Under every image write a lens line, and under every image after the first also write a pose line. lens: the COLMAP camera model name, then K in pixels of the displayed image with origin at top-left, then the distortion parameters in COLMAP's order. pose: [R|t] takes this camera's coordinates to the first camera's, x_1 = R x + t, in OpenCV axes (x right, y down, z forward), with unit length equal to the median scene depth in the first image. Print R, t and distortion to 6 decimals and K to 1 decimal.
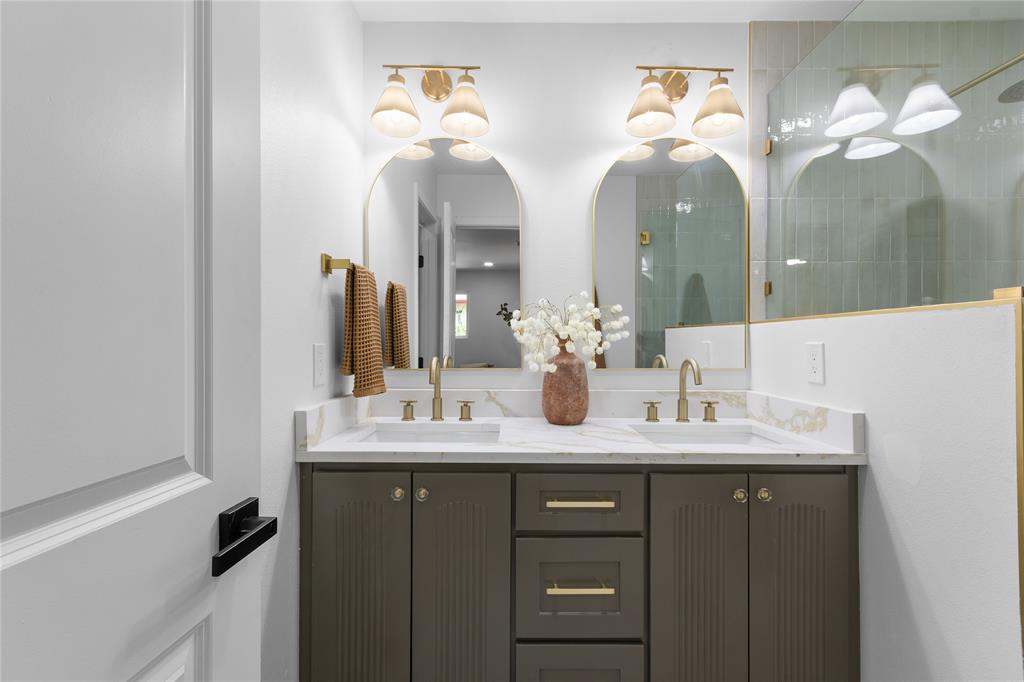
lens RADIAL K [[450.2, 0, 515.8], [0, 450.2, 344.6], [0, 0, 1]] dist [0.003864, -0.000311]
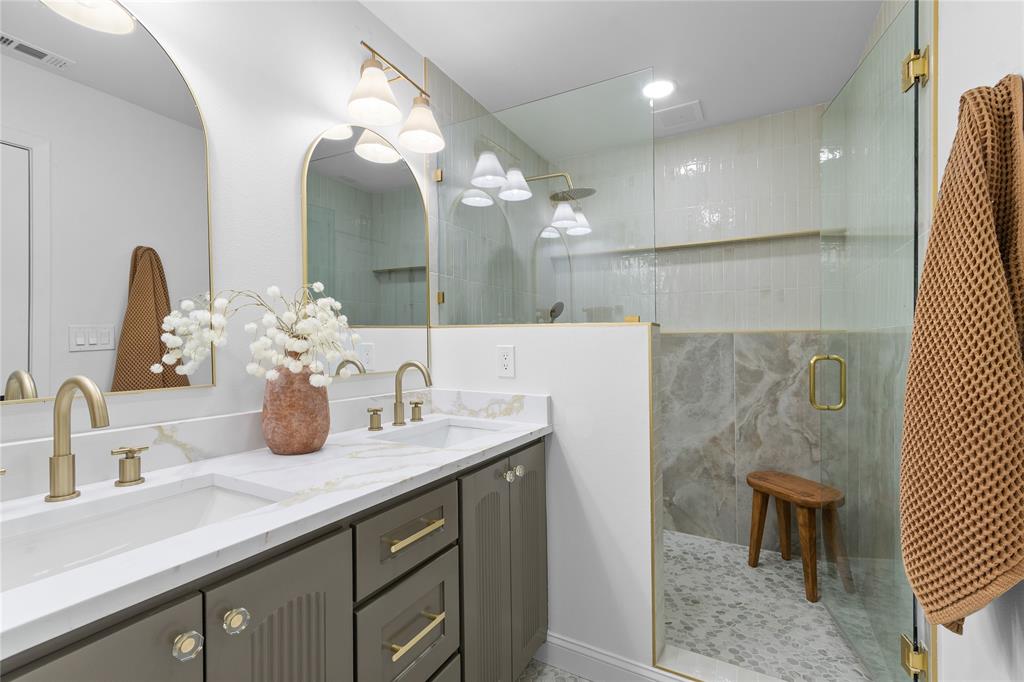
lens RADIAL K [[450.2, 0, 517.9], [0, 450.2, 339.0], [0, 0, 1]] dist [0.003864, -0.000311]
pose [[0.486469, 0.008617, 0.873655, -0.376642], [0.000284, 0.999950, -0.010020, -0.008821], [-0.873698, 0.005122, 0.486442, 0.293467]]
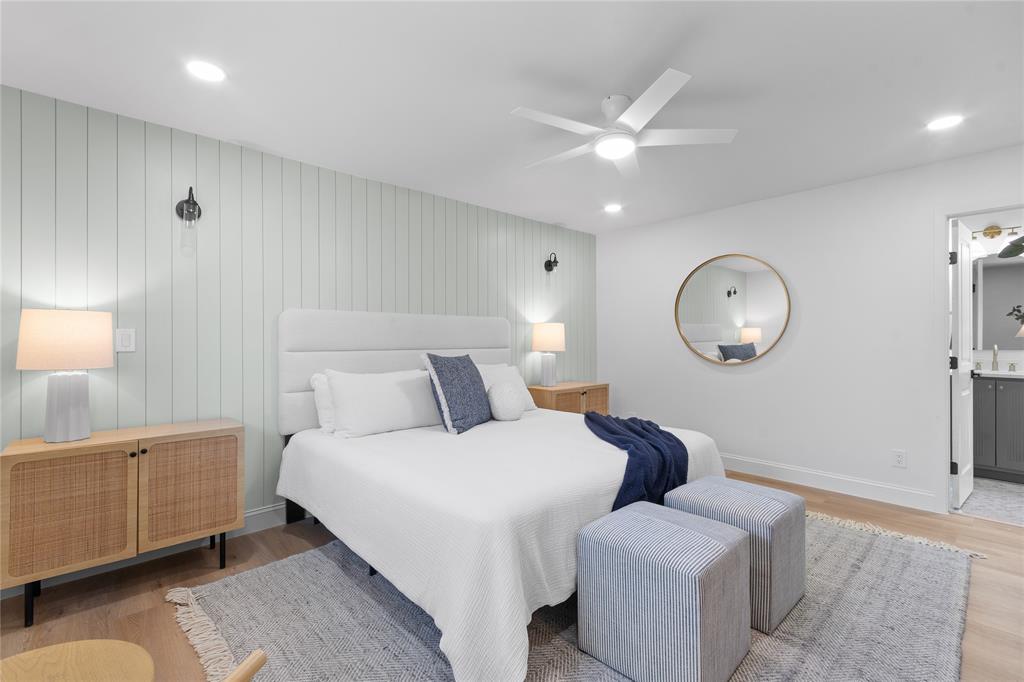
lens RADIAL K [[450.2, 0, 515.9], [0, 450.2, 345.5], [0, 0, 1]] dist [0.003864, -0.000311]
pose [[0.671200, -0.006196, -0.741250, -0.102982], [0.008640, 0.999963, -0.000535, 0.007467], [0.741226, -0.006045, 0.671228, -2.708143]]
